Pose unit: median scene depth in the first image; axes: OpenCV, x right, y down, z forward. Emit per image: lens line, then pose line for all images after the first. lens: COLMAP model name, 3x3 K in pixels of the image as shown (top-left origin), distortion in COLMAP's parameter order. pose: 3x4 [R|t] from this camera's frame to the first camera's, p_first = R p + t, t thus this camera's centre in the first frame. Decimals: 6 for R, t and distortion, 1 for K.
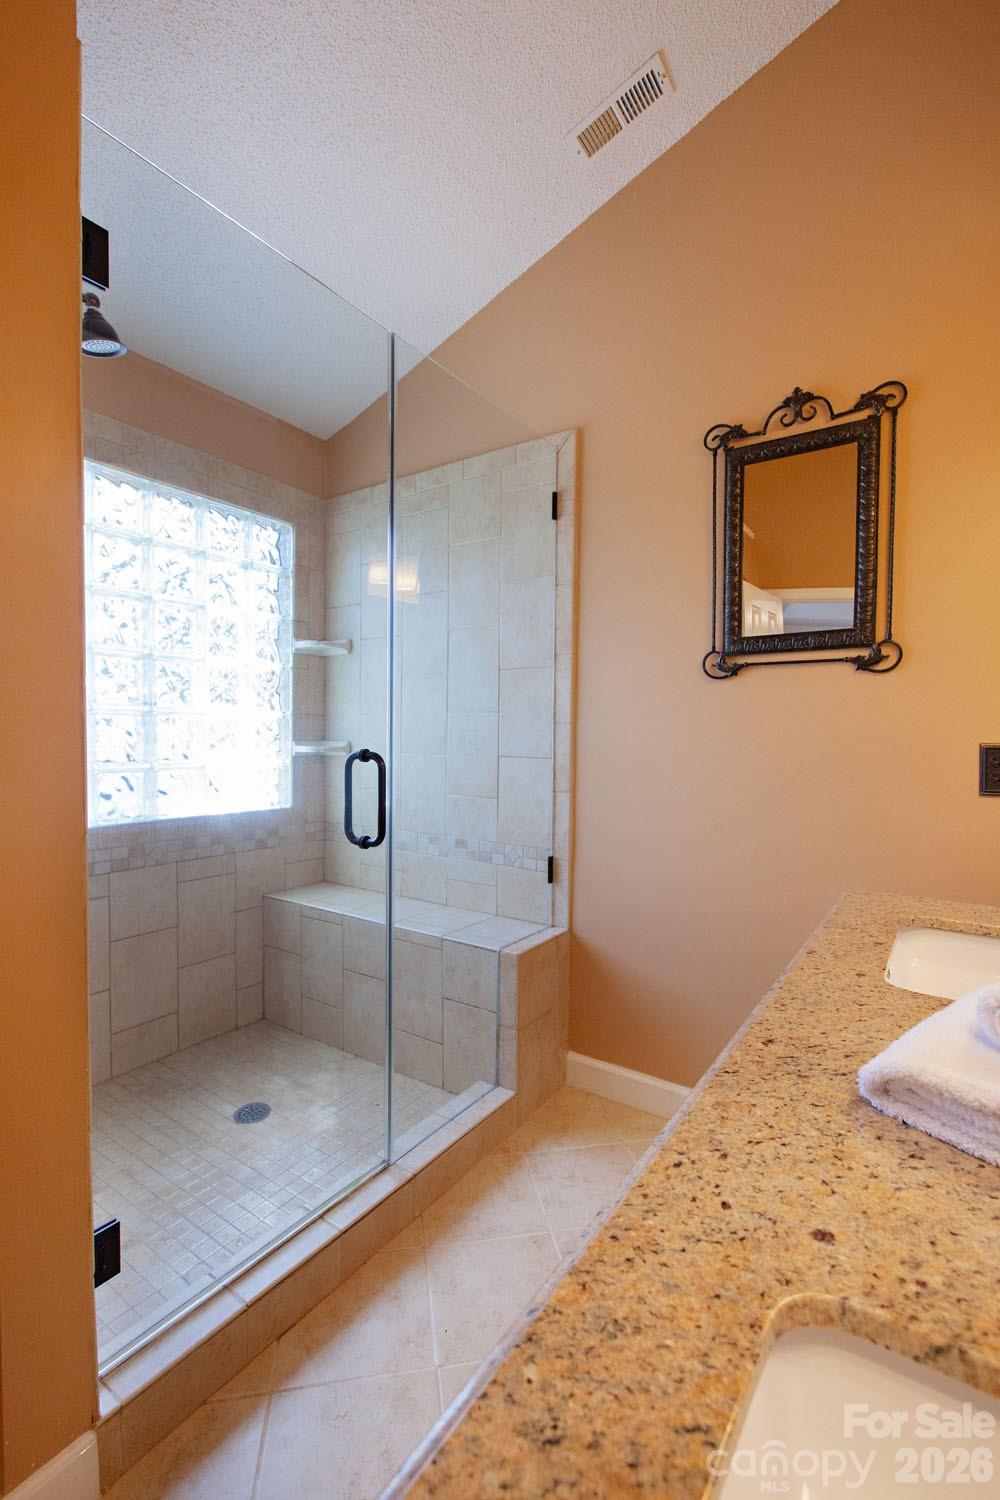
lens RADIAL K [[673.9, 0, 497.3], [0, 673.9, 757.3], [0, 0, 1]] dist [-0.010015, 0.000681]
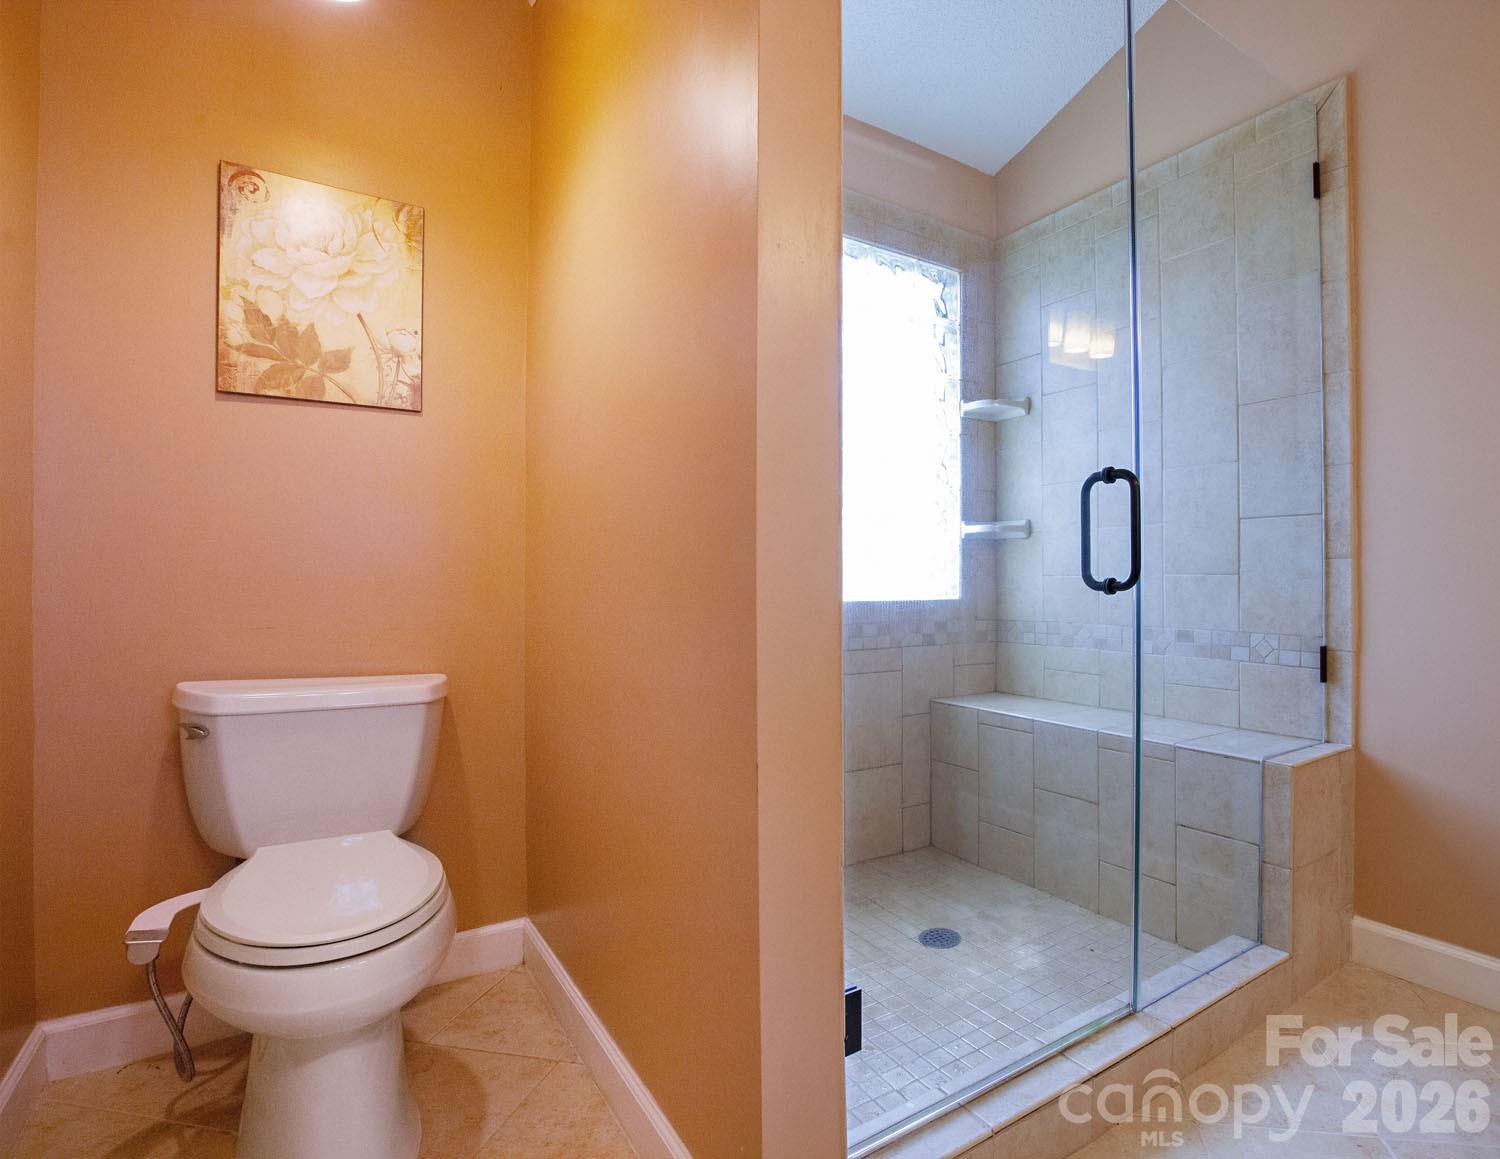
lens RADIAL K [[789.1, 0, 854.8], [0, 789.1, 577.9], [0, 0, 1]] dist [-0.047053, 0.006243]
pose [[0.940465, -0.013811, -0.339609, -0.115004], [0.000969, 0.999279, -0.037953, 0.104984], [0.339889, 0.035364, 0.939801, 0.025855]]
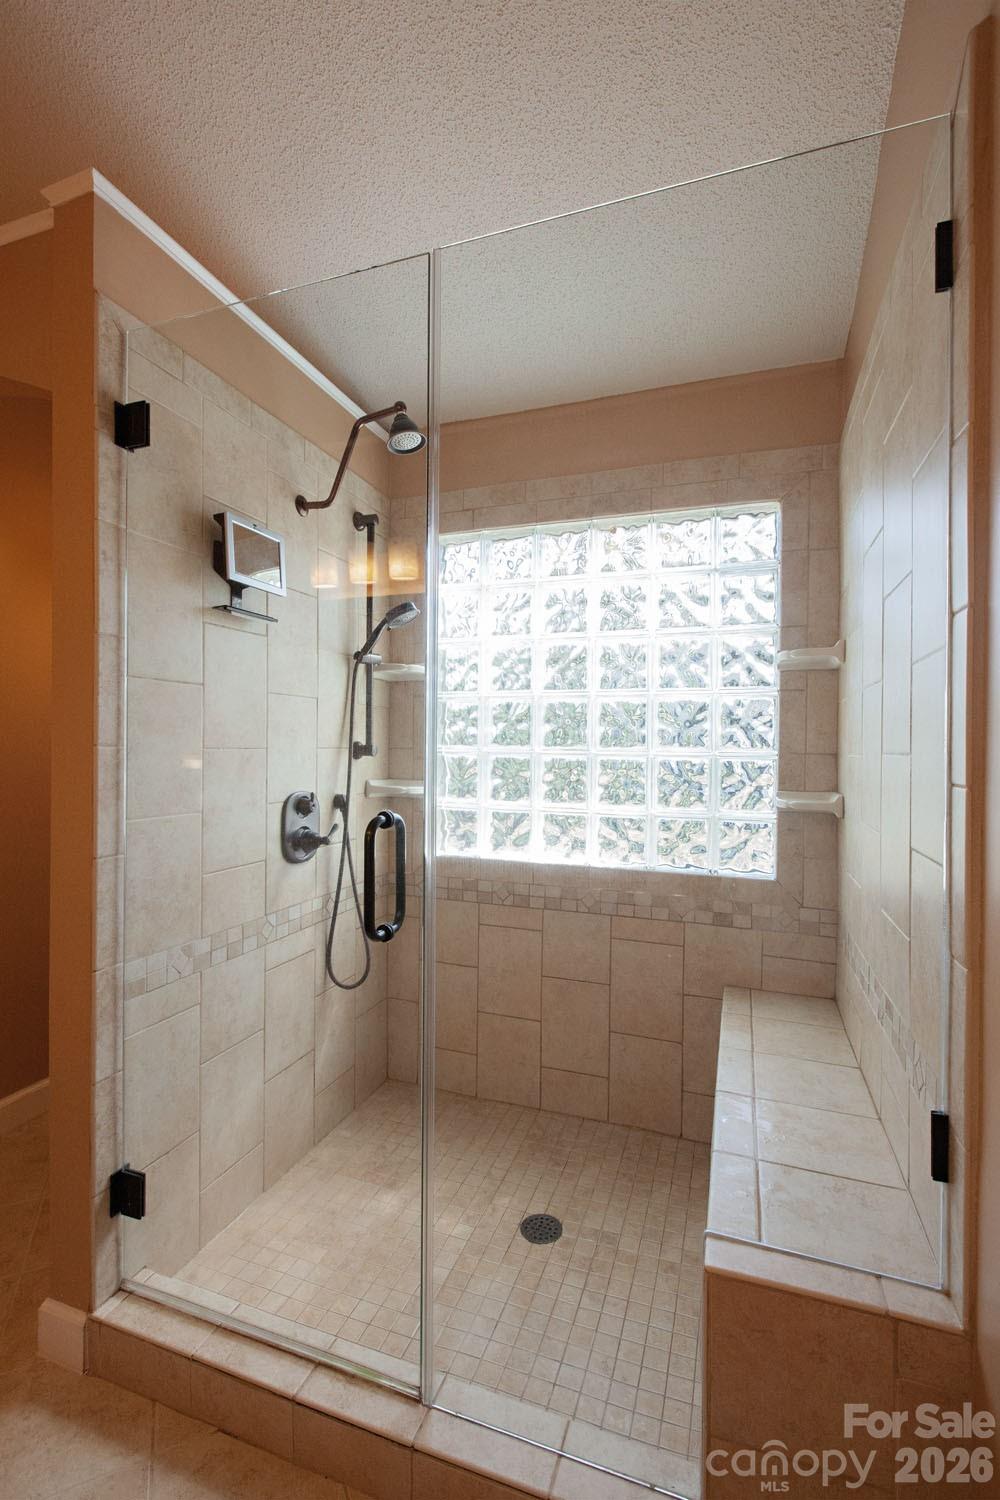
lens RADIAL K [[673.9, 0, 498.5], [0, 673.9, 744.0], [0, 0, 1]] dist [-0.010015, 0.000681]
pose [[0.260784, -0.009370, -0.965352, 0.402962], [-0.043340, 0.998831, -0.021403, -0.056037], [0.964424, 0.047420, 0.260073, 0.632248]]
